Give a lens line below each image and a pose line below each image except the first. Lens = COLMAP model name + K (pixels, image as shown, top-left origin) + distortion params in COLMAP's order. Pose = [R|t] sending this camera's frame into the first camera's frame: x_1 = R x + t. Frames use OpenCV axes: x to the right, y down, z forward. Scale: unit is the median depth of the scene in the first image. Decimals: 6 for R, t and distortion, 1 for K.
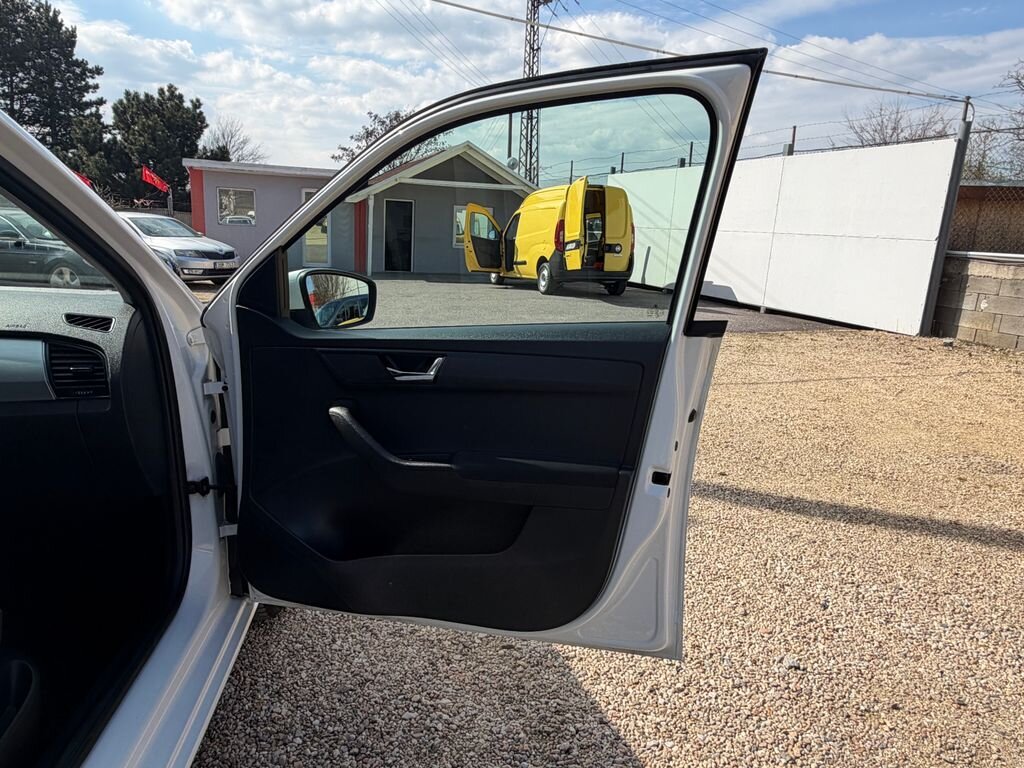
lens RADIAL K [[673.5, 0, 503.0], [0, 673.5, 387.1], [0, 0, 1]] dist [-0.003684, 0.005434]
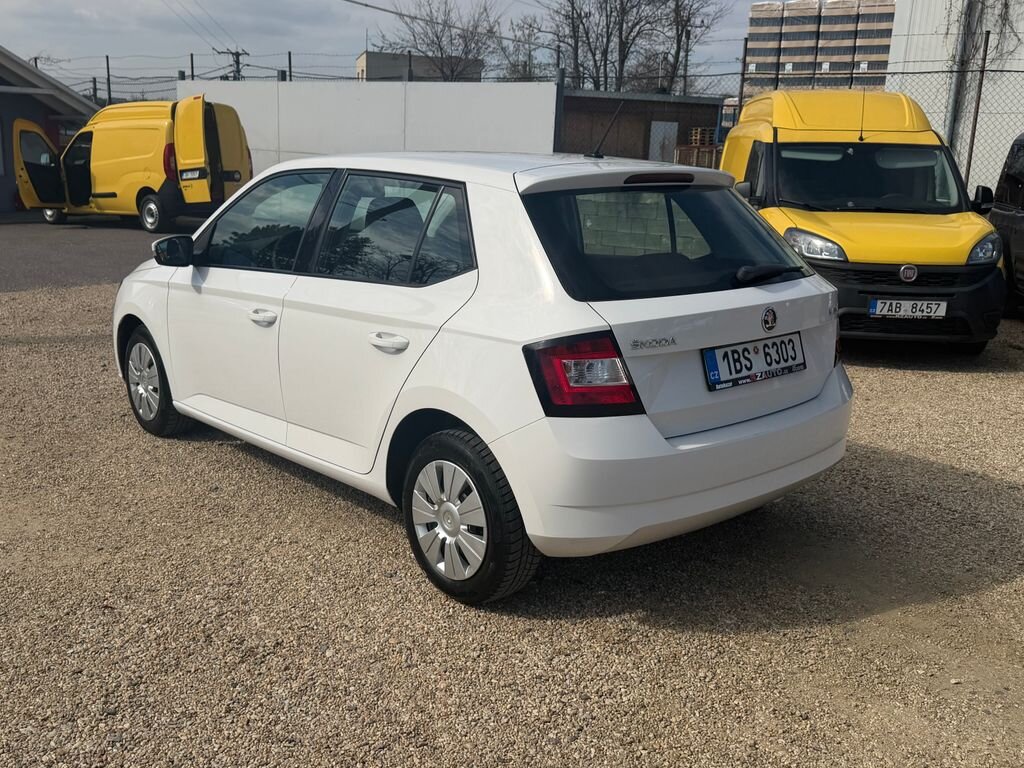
lens RADIAL K [[972.8, 0, 511.3], [0, 972.8, 389.4], [0, 0, 1]] dist [0.010866, 0.000000]
pose [[0.826854, -0.145570, 0.543251, -0.213499], [0.127733, 0.989287, 0.070674, 0.020577], [-0.547719, 0.010954, 0.836590, -0.205279]]
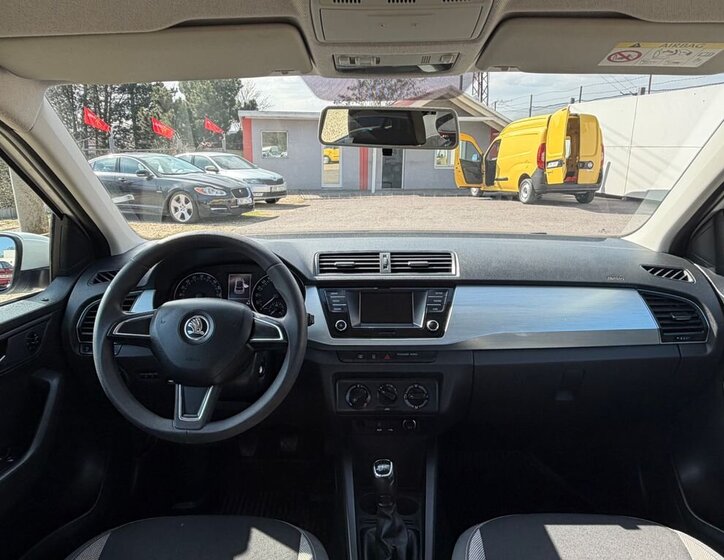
lens RADIAL K [[517.7, 0, 355.1], [0, 517.7, 277.9], [0, 0, 1]] dist [-0.004090, 0.006943]
pose [[0.986654, -0.004291, -0.162772, -0.078709], [0.005260, 0.999971, 0.005518, -0.007522], [0.162744, -0.006301, 0.986648, 0.006792]]
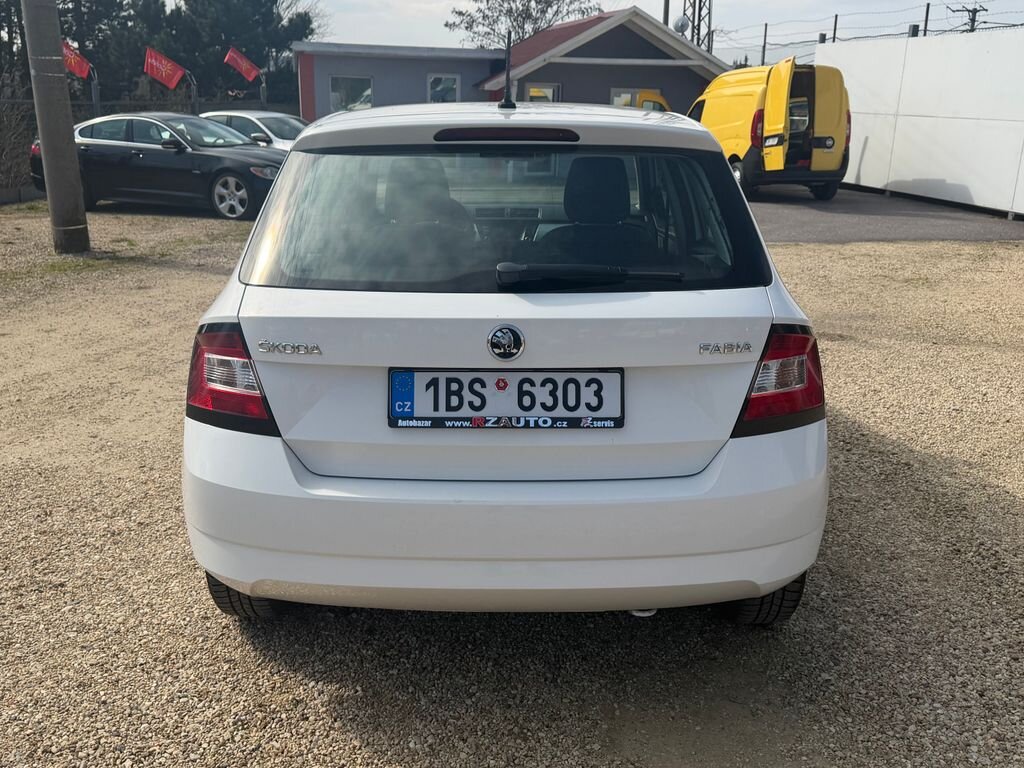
lens RADIAL K [[972.8, 0, 509.4], [0, 972.8, 390.6], [0, 0, 1]] dist [0.010866, 0.000000]
pose [[0.991609, 0.012705, -0.128647, -0.048756], [-0.005452, 0.998383, 0.056578, 0.026060], [0.129158, -0.055402, 0.990075, -0.202448]]
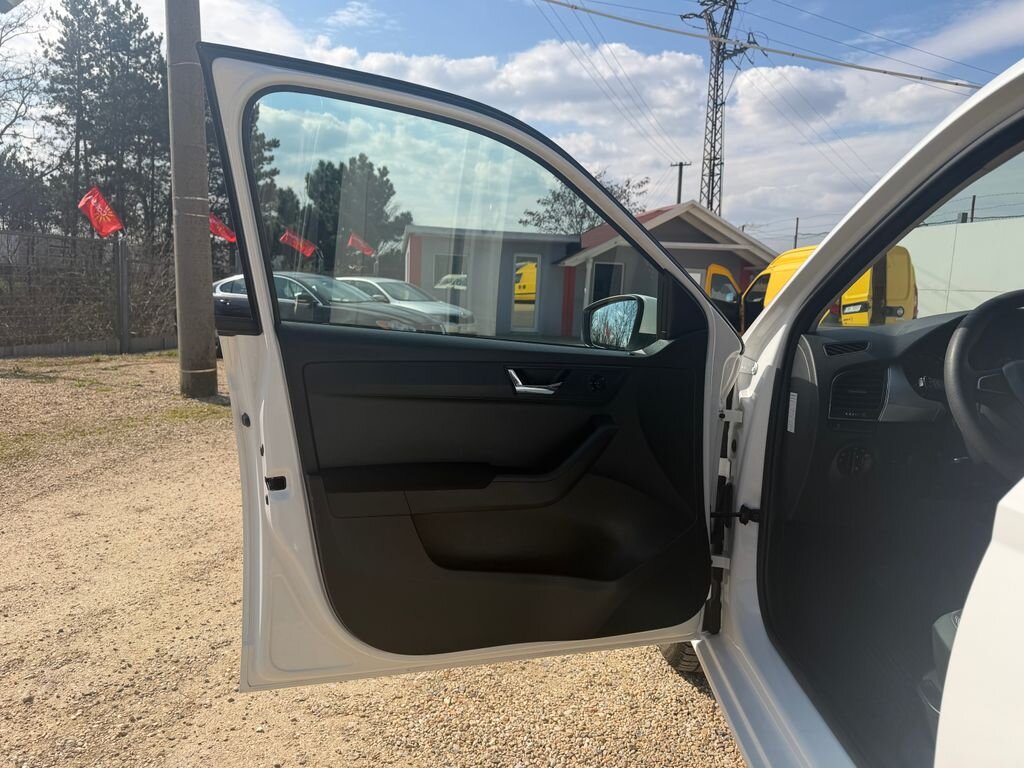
lens RADIAL K [[727.4, 0, 511.6], [0, 727.4, 385.3], [0, 0, 1]] dist [0.046678, -0.040078]
pose [[0.987203, 0.015615, -0.158701, -0.148956], [-0.032135, 0.994258, -0.102067, 0.006732], [0.156196, 0.105861, 0.982037, -0.024330]]
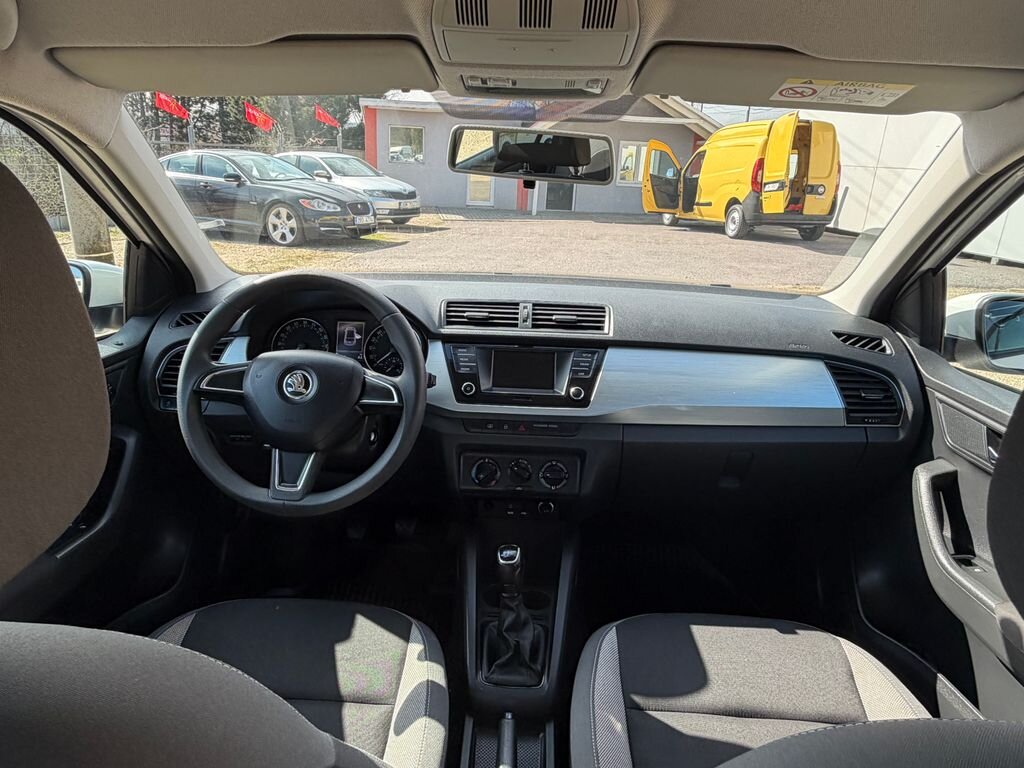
lens RADIAL K [[673.5, 0, 501.6], [0, 673.5, 379.0], [0, 0, 1]] dist [-0.003684, 0.005434]
pose [[0.984712, 0.049280, -0.167074, -0.075667], [-0.035459, 0.995774, 0.084721, -0.008397], [0.170543, -0.077502, 0.982298, 0.001049]]
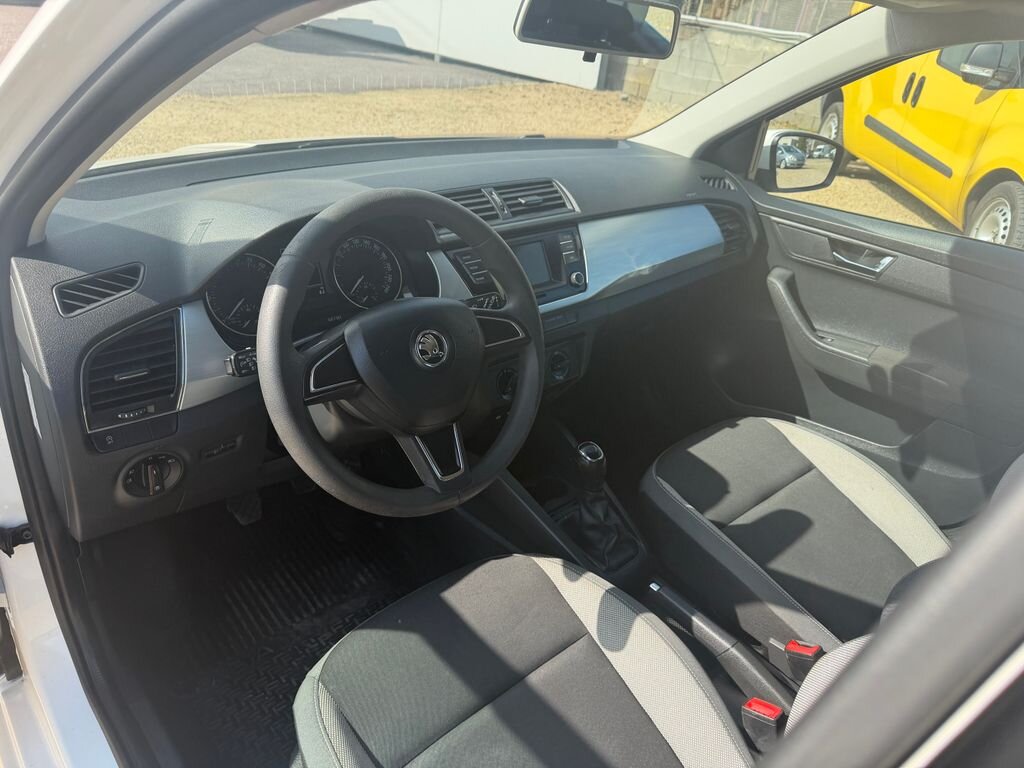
lens RADIAL K [[727.4, 0, 536.5], [0, 727.4, 391.2], [0, 0, 1]] dist [0.046678, -0.040078]
pose [[0.805064, -0.248666, 0.538551, -0.127210], [0.060145, 0.937433, 0.342932, -0.016387], [-0.590131, -0.243691, 0.769649, 0.013909]]
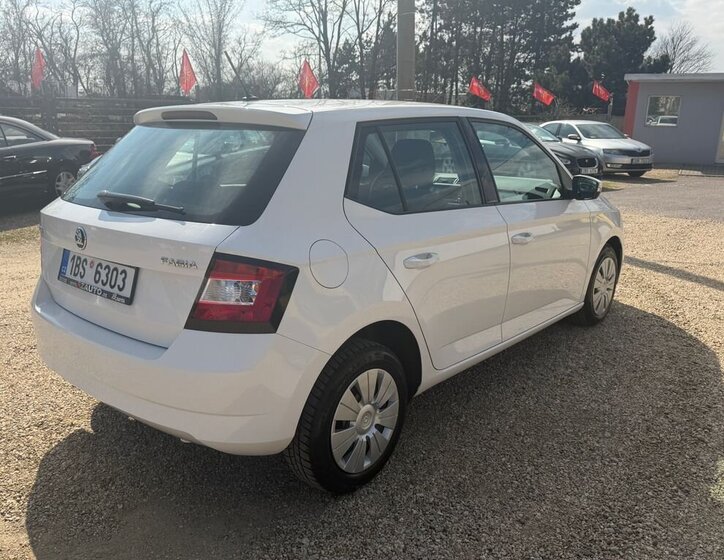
lens RADIAL K [[607.6, 0, 368.0], [0, 607.6, 278.2], [0, 0, 1]] dist [0.031507, -0.016786]
pose [[0.682824, 0.158295, -0.713228, 0.073097], [-0.146718, 0.986068, 0.078386, 0.015954], [0.715699, 0.051119, 0.696535, -0.121042]]
